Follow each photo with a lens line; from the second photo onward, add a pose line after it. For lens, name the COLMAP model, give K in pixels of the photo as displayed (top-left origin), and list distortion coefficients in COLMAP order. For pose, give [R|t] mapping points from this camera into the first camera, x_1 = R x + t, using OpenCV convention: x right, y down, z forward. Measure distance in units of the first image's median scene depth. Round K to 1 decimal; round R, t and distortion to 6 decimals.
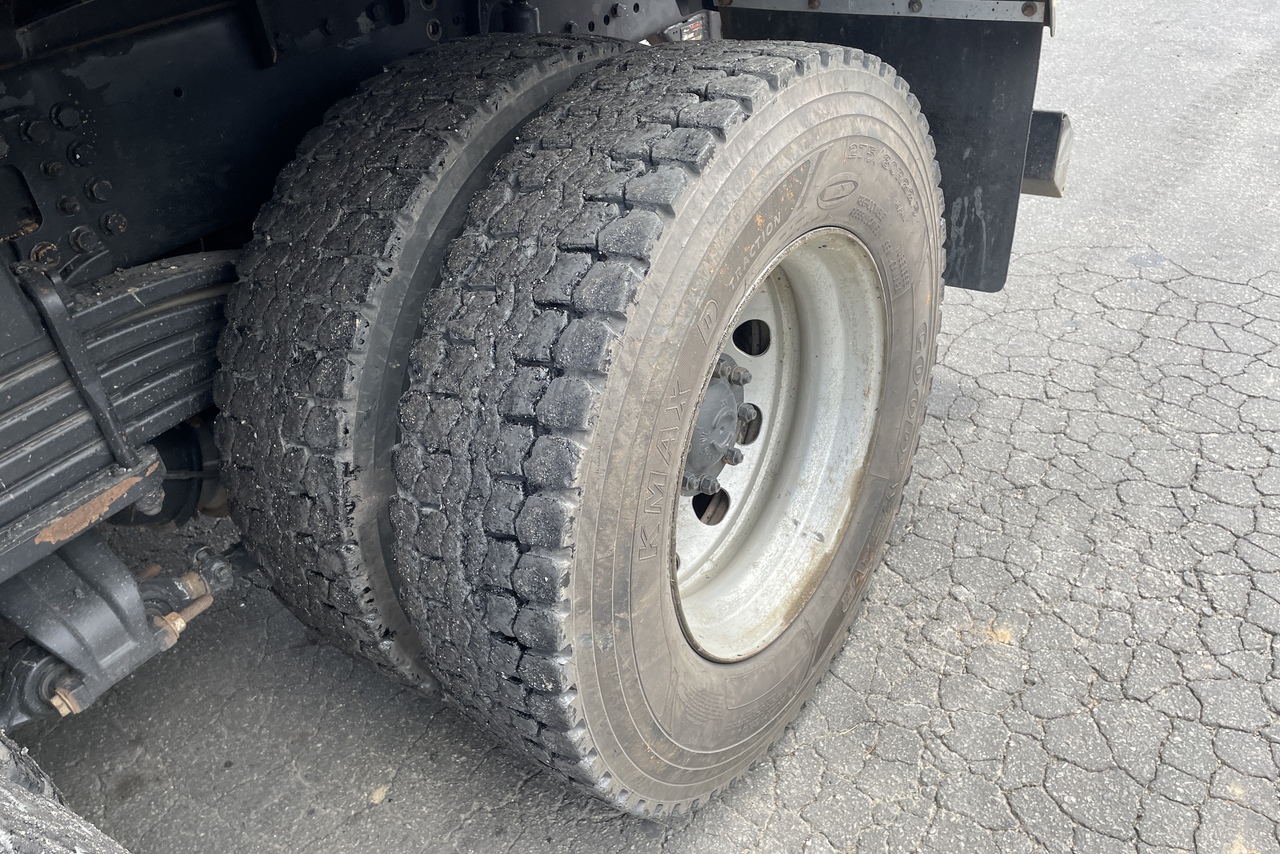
lens RADIAL K [[983.3, 0, 640.0], [0, 983.3, 427.0], [0, 0, 1]] dist [0.086635, -0.114846]
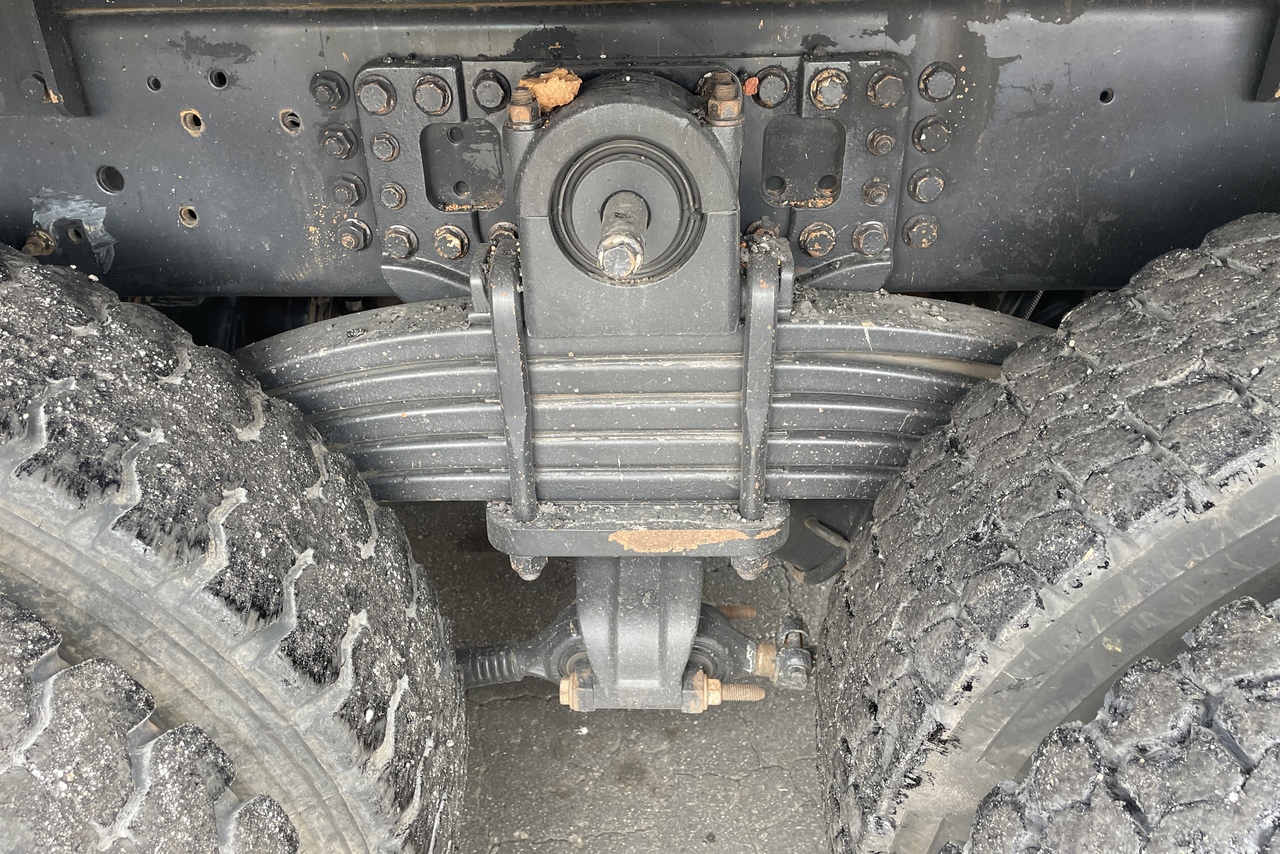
lens RADIAL K [[983.3, 0, 640.0], [0, 983.3, 427.0], [0, 0, 1]] dist [0.086635, -0.114846]
pose [[0.558756, 0.500897, -0.660979, -0.087072], [-0.498032, 0.839951, 0.215514, -0.151647], [0.663141, 0.208769, 0.718791, 0.393297]]
